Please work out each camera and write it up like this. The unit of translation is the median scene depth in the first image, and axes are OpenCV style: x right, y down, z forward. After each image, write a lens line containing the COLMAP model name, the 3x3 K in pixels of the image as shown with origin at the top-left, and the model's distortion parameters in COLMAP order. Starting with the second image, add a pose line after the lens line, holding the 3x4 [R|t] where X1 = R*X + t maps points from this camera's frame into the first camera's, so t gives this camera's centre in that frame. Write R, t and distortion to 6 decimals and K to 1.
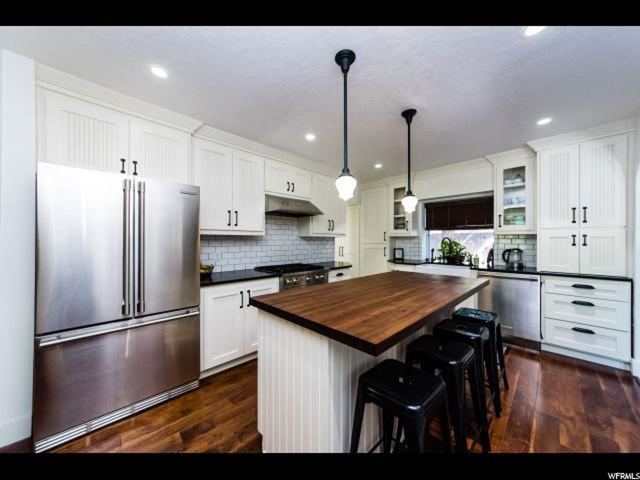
lens RADIAL K [[208.5, 0, 315.7], [0, 208.5, 240.2], [0, 0, 1]] dist [0.007502, 0.000022]
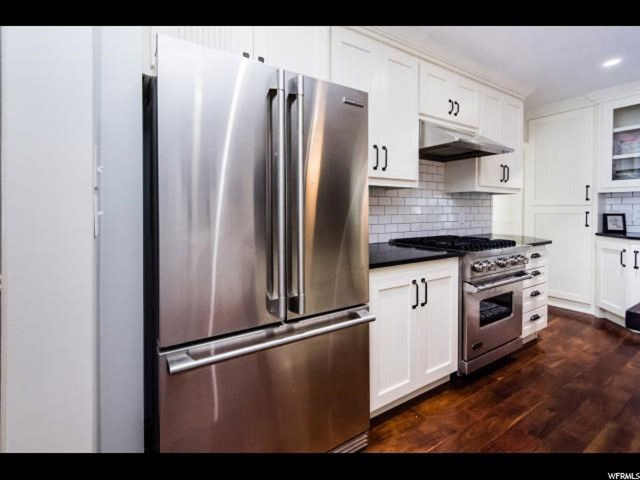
lens RADIAL K [[259.8, 0, 322.0], [0, 259.8, 212.8], [0, 0, 1]] dist [-0.001576, -0.000253]
pose [[0.981709, 0.004991, -0.190324, -0.354420], [-0.001834, 0.999858, 0.016759, 0.035899], [0.190380, -0.016104, 0.981578, 0.189720]]
